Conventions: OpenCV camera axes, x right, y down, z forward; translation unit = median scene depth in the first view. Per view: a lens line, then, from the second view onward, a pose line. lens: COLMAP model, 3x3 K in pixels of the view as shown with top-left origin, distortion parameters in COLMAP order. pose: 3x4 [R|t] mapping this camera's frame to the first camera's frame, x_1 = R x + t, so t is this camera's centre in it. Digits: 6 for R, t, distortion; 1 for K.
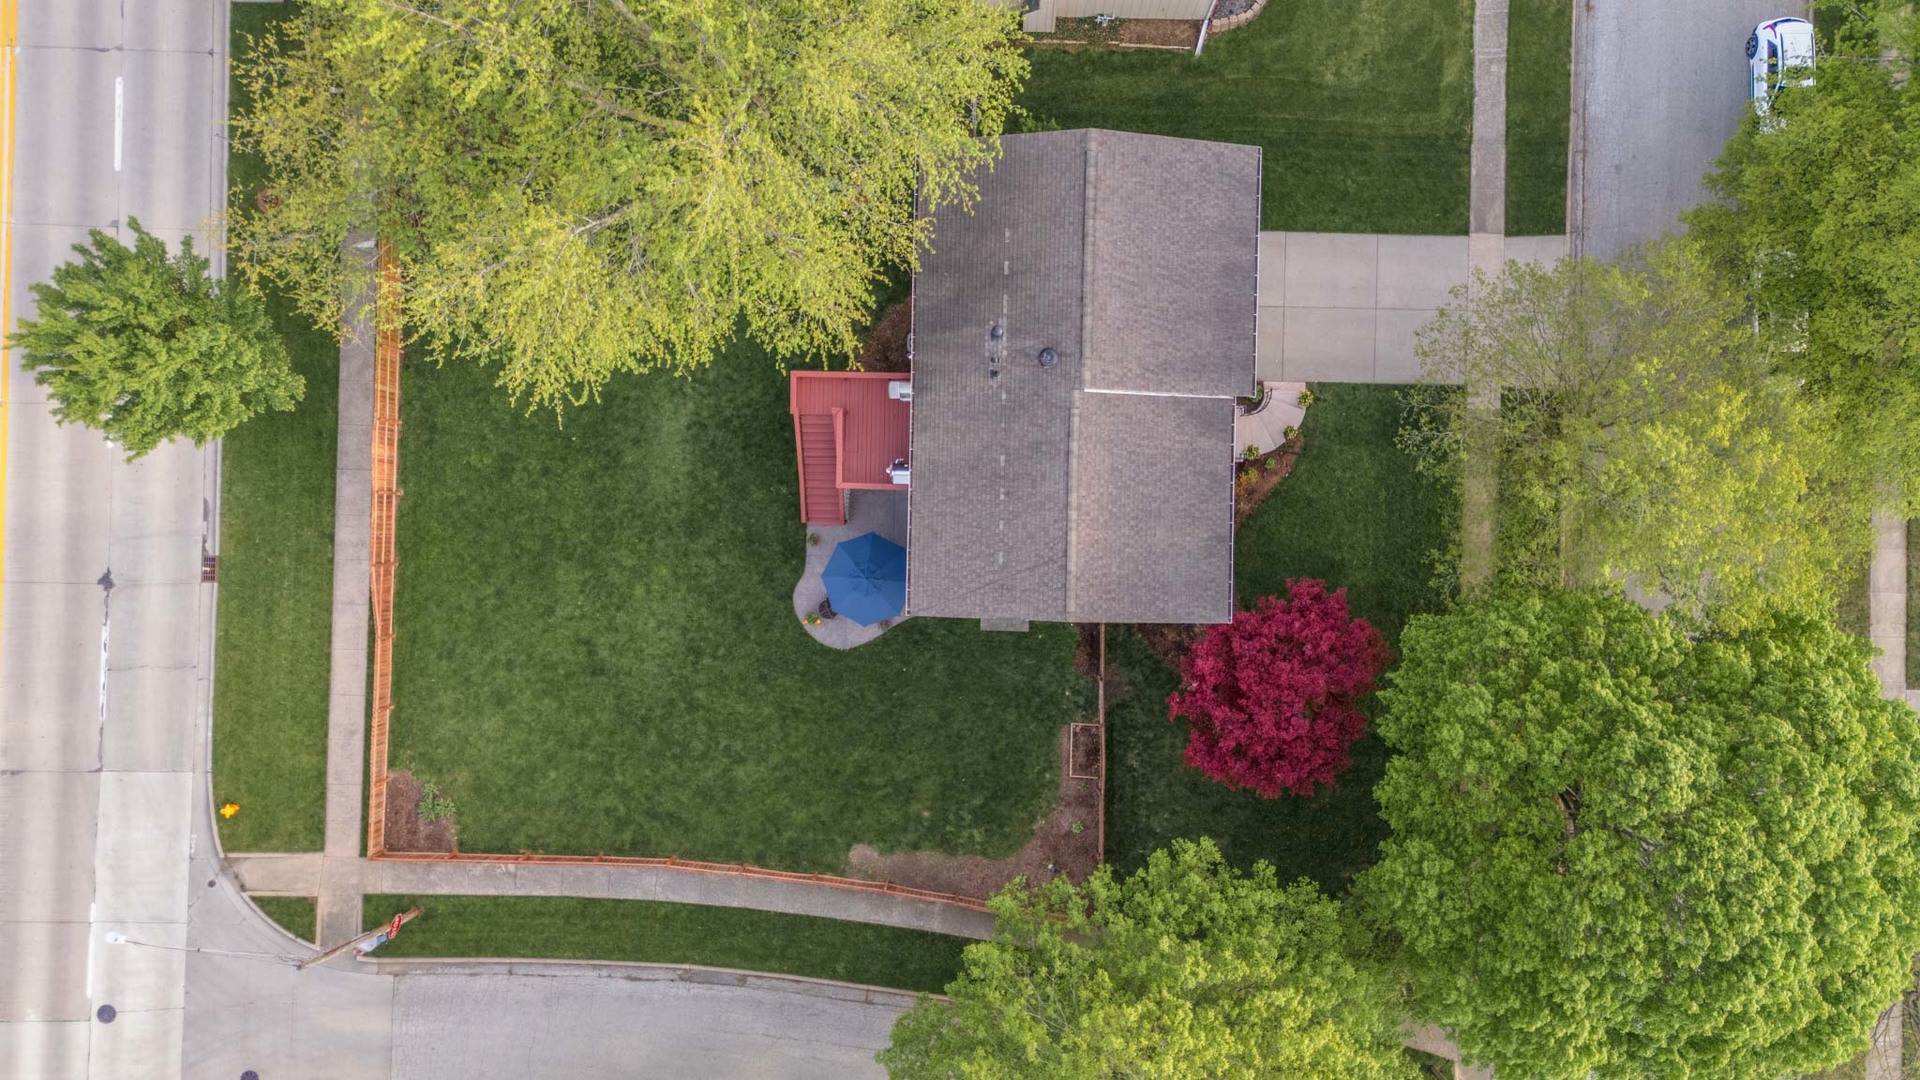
lens RADIAL K [[1438.7, 0, 955.7], [0, 1438.7, 521.9], [0, 0, 1]] dist [0.074240, -0.058793]
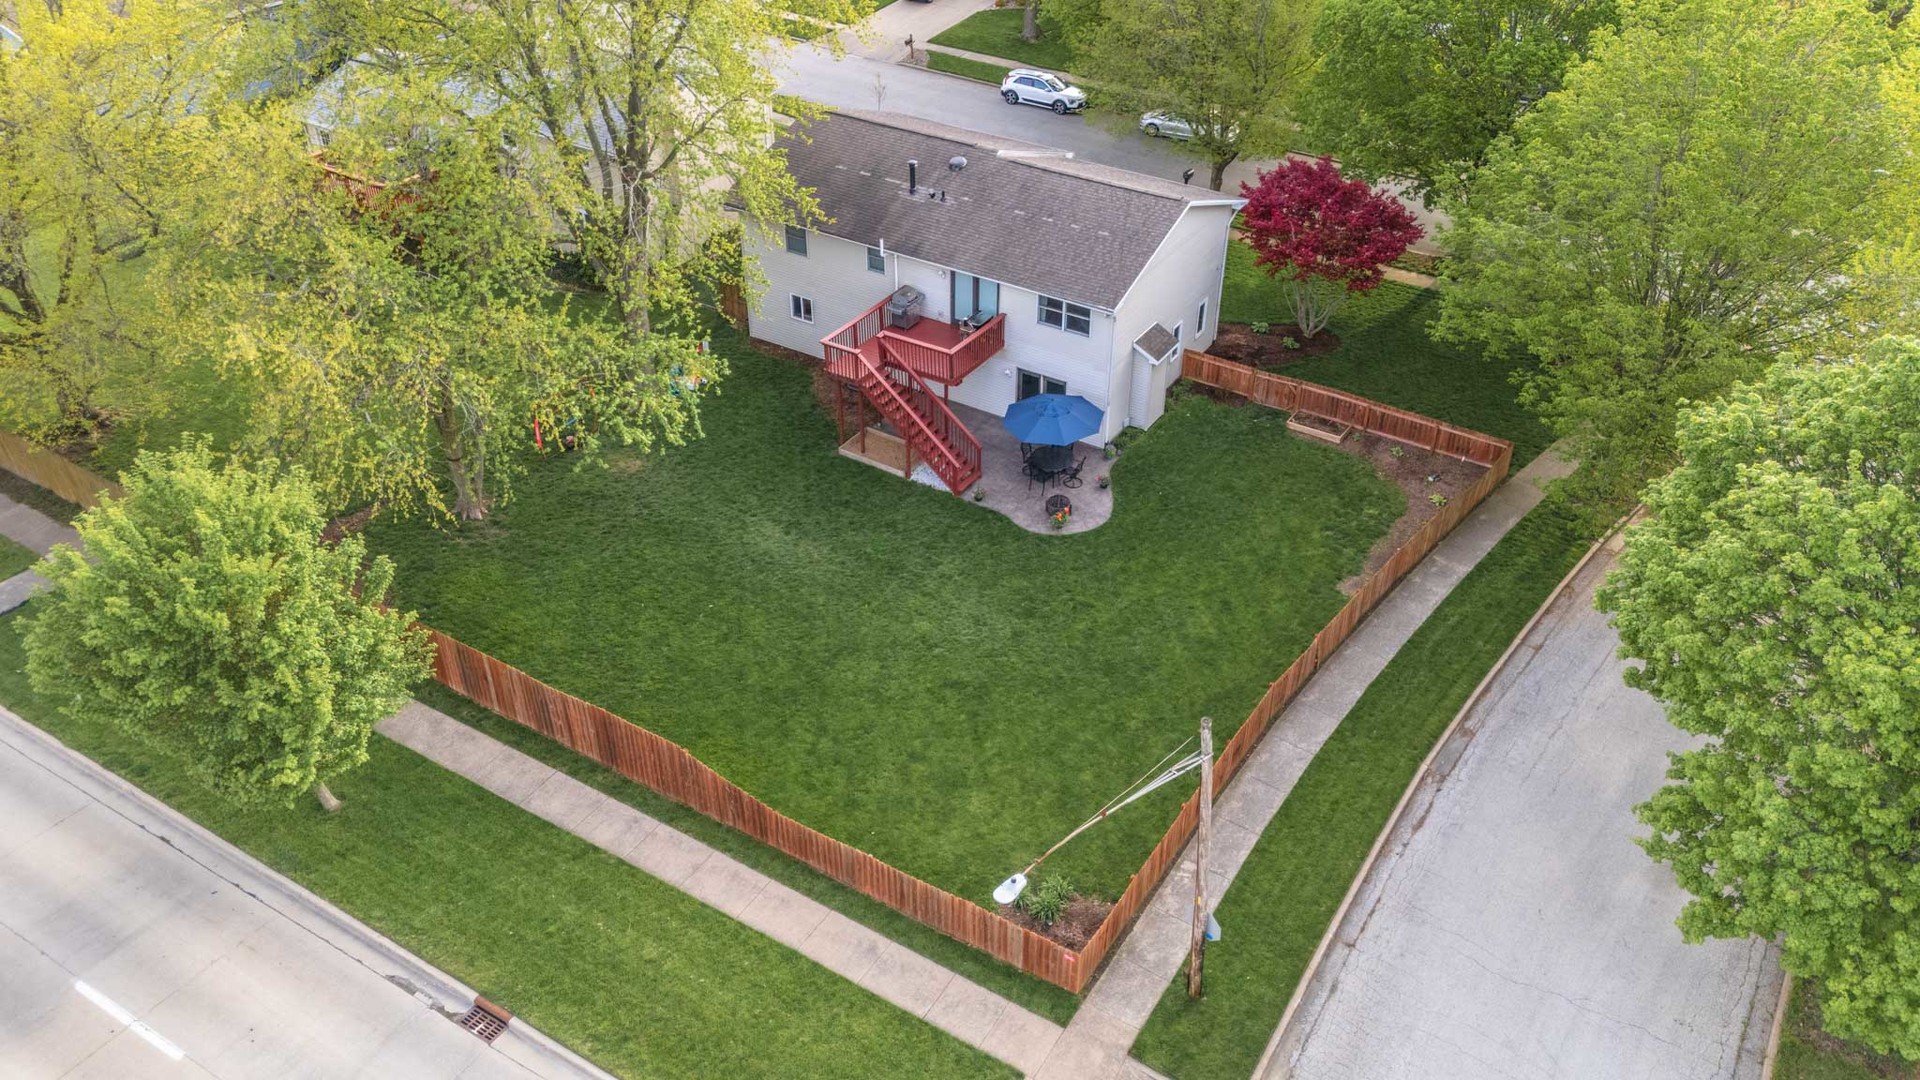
lens RADIAL K [[1438.7, 0, 965.7], [0, 1438.7, 521.2], [0, 0, 1]] dist [0.074240, -0.058793]
pose [[0.507294, -0.492274, 0.707332, -0.722453], [0.860911, 0.326203, -0.390416, 0.349225], [-0.038543, 0.807006, 0.589285, 0.510898]]
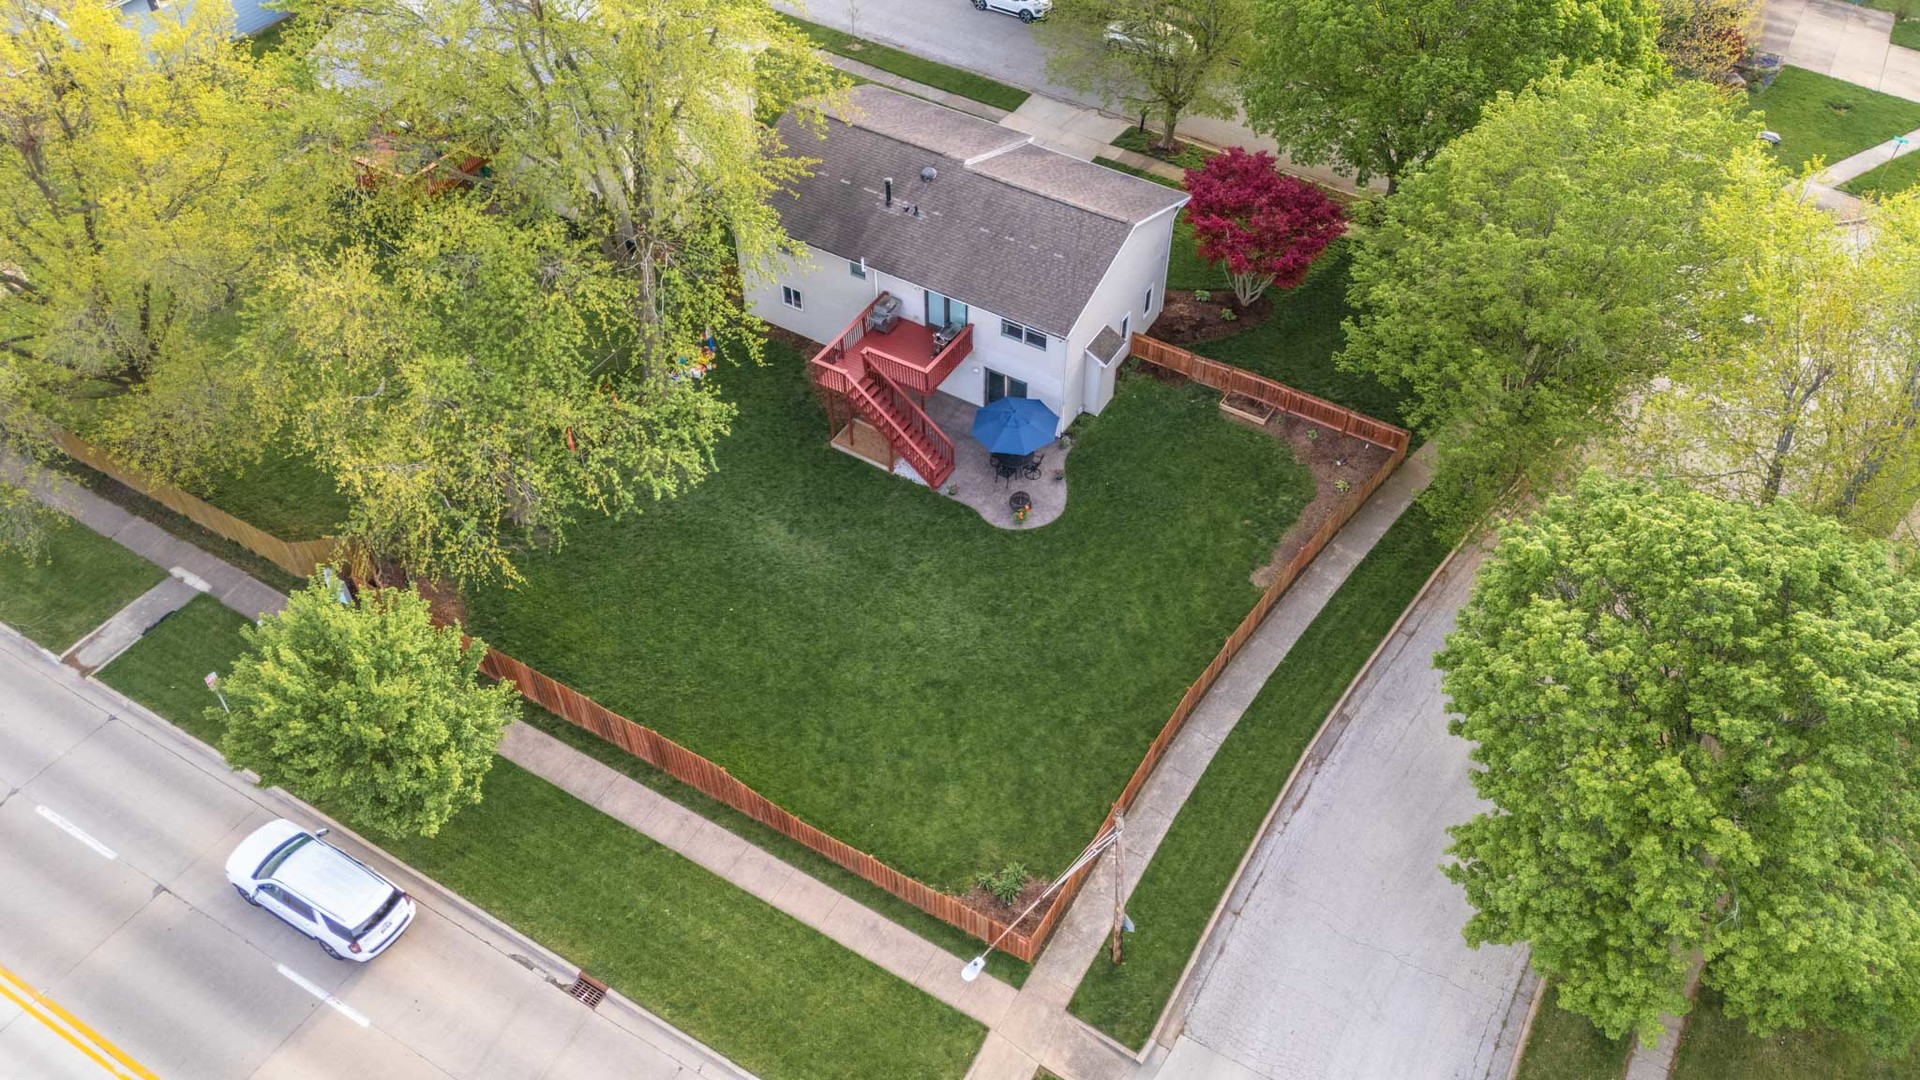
lens RADIAL K [[1438.7, 0, 961.0], [0, 1438.7, 518.6], [0, 0, 1]] dist [0.074240, -0.058793]
pose [[0.492418, -0.627157, 0.603488, -0.719775], [0.869720, 0.381124, -0.313580, 0.343893], [-0.033340, 0.679278, 0.733124, 0.279540]]
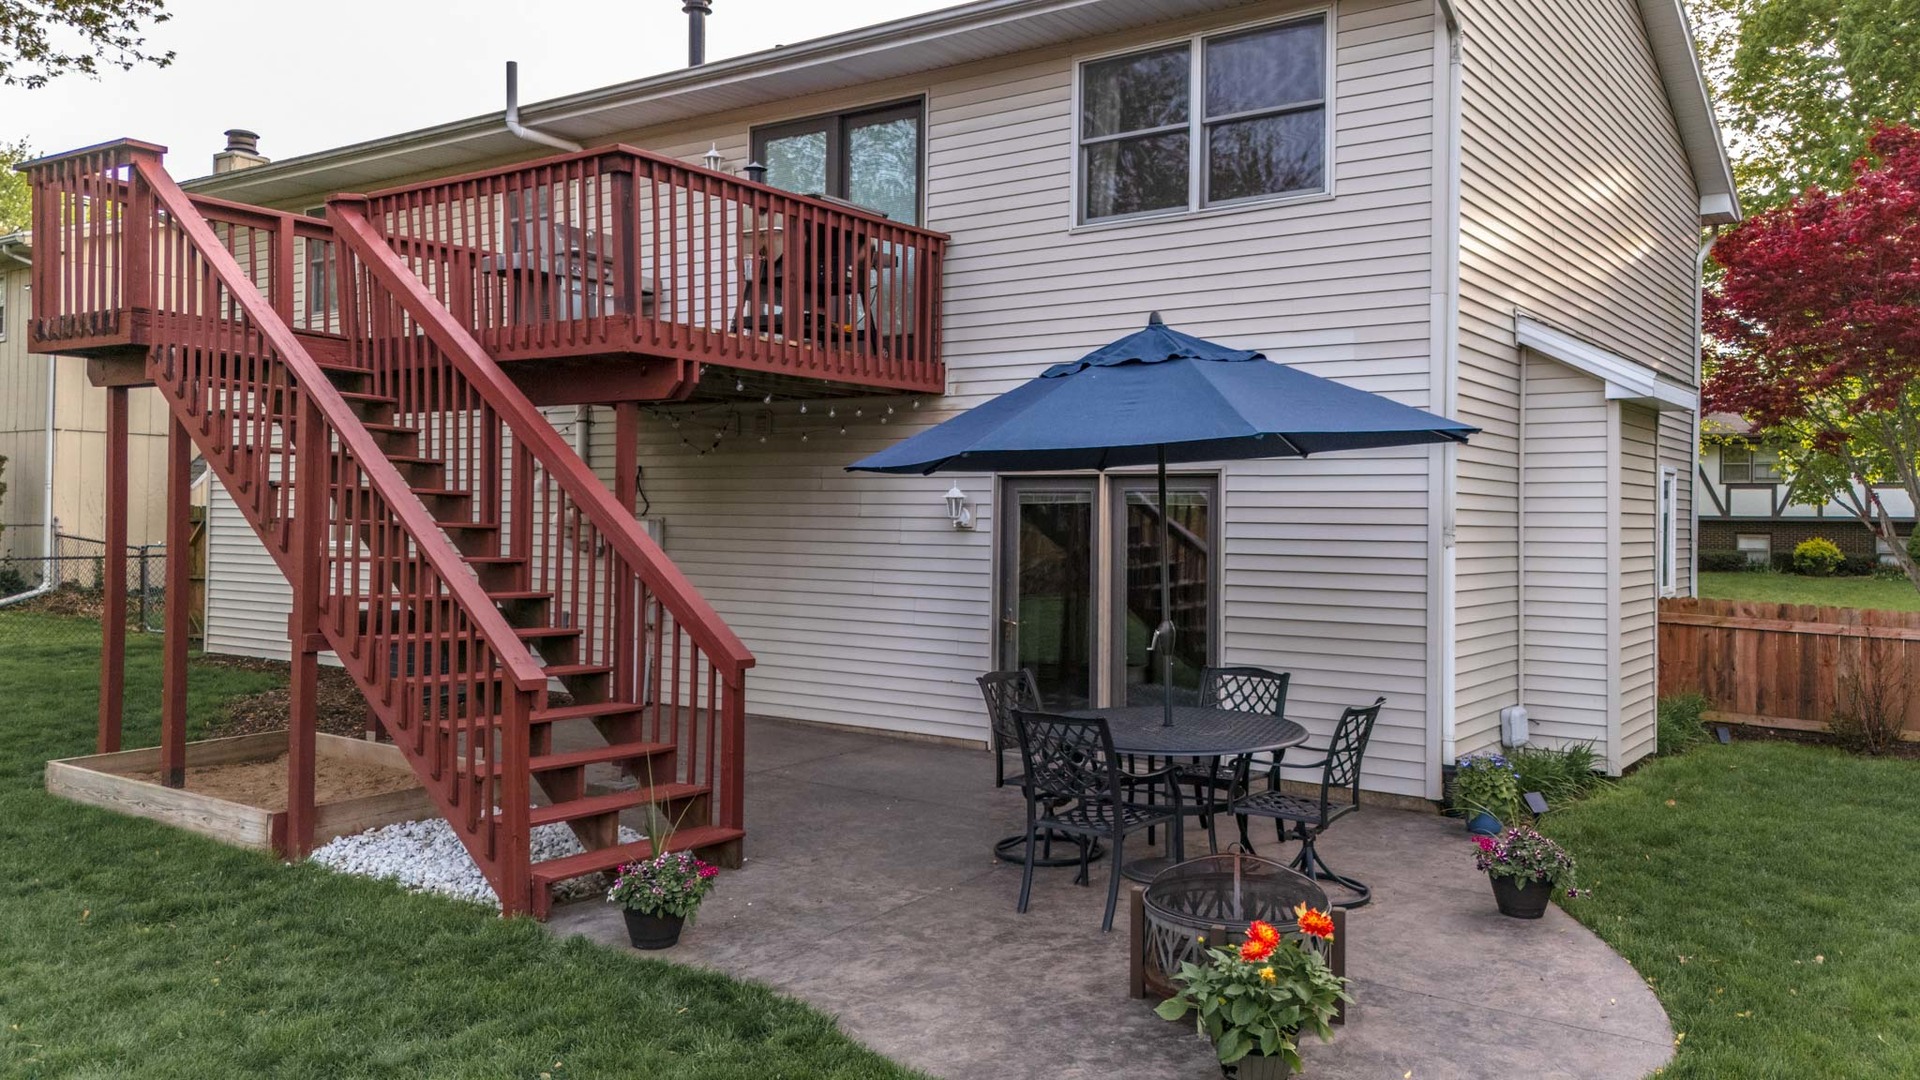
lens RADIAL K [[1438.7, 0, 997.2], [0, 1438.7, 503.9], [0, 0, 1]] dist [0.074240, -0.058793]
pose [[0.546524, 0.016625, 0.837279, -0.189826], [0.836143, 0.044862, -0.546673, 0.104786], [-0.046650, 0.998855, 0.010617, 0.969135]]
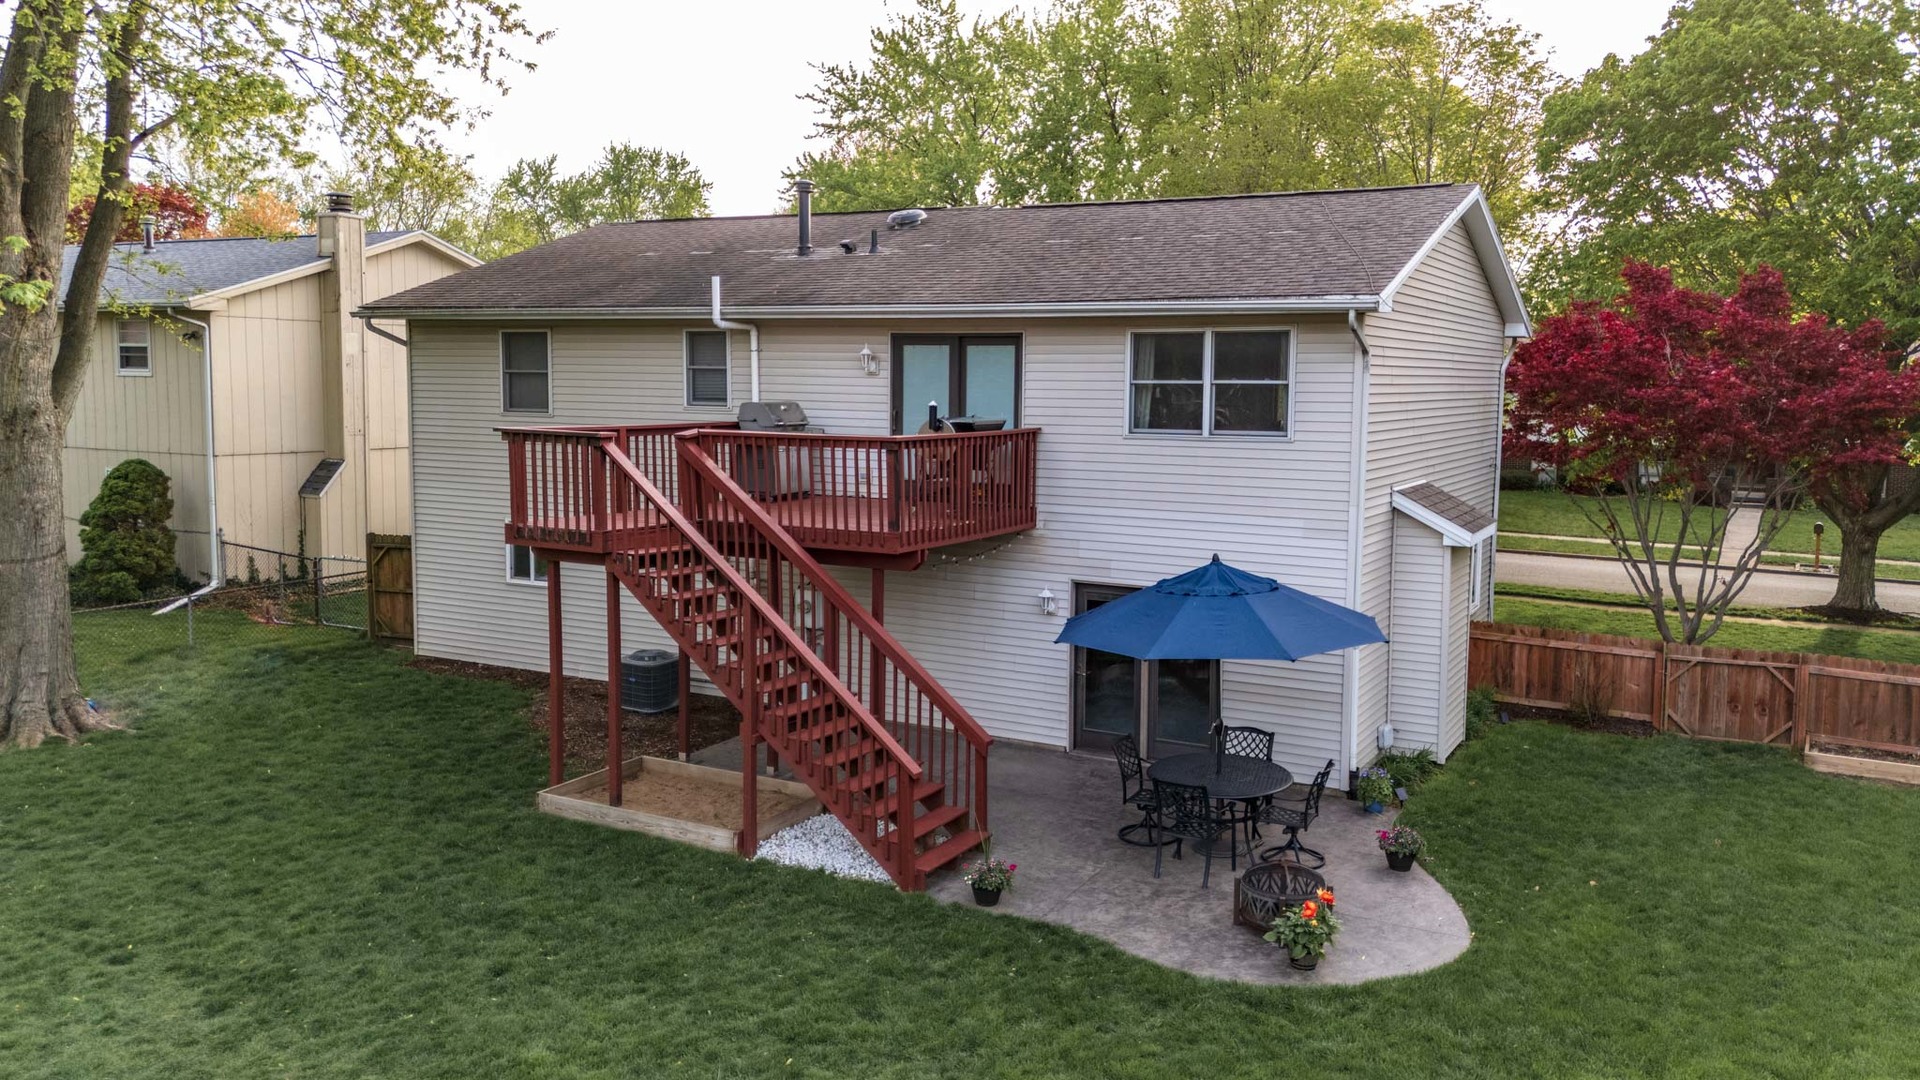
lens RADIAL K [[1438.7, 0, 990.5], [0, 1438.7, 507.2], [0, 0, 1]] dist [0.074240, -0.058793]
pose [[0.452229, -0.077138, 0.888560, -0.316535], [0.890657, 0.091667, -0.445339, 0.119392], [-0.047099, 0.992797, 0.110158, 0.914426]]
